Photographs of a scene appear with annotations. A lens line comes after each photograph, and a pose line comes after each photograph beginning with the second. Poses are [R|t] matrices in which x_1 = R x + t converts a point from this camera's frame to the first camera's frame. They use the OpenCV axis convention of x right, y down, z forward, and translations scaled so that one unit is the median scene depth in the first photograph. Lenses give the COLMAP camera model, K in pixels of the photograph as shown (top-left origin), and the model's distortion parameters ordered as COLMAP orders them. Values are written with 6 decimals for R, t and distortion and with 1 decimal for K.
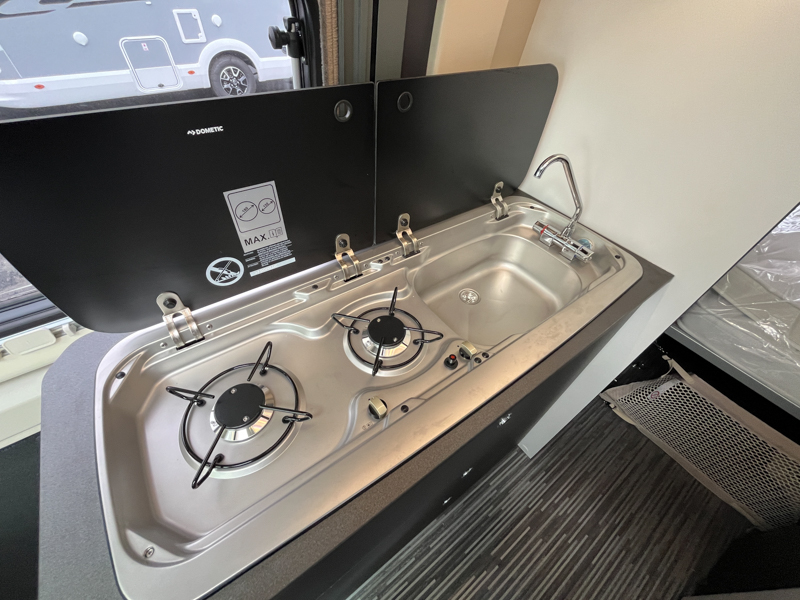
lens RADIAL K [[327.0, 0, 399.5], [0, 327.0, 299.5], [0, 0, 1]] dist [0.000882, -0.000023]
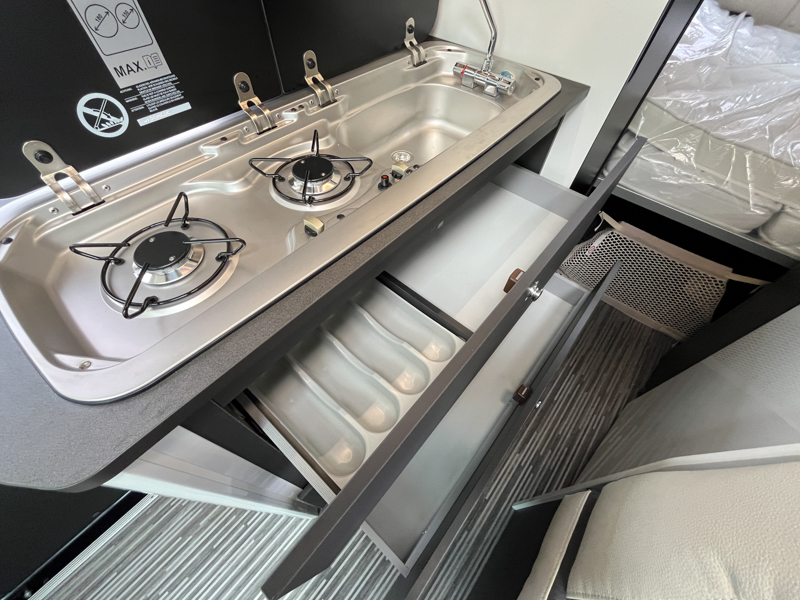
lens RADIAL K [[327.0, 0, 399.4], [0, 327.0, 299.8], [0, 0, 1]] dist [0.000882, -0.000023]
pose [[0.972718, -0.206742, 0.105250, 0.023002], [0.188638, 0.968941, 0.159902, 0.316868], [-0.135039, -0.135685, 0.981506, -0.005227]]
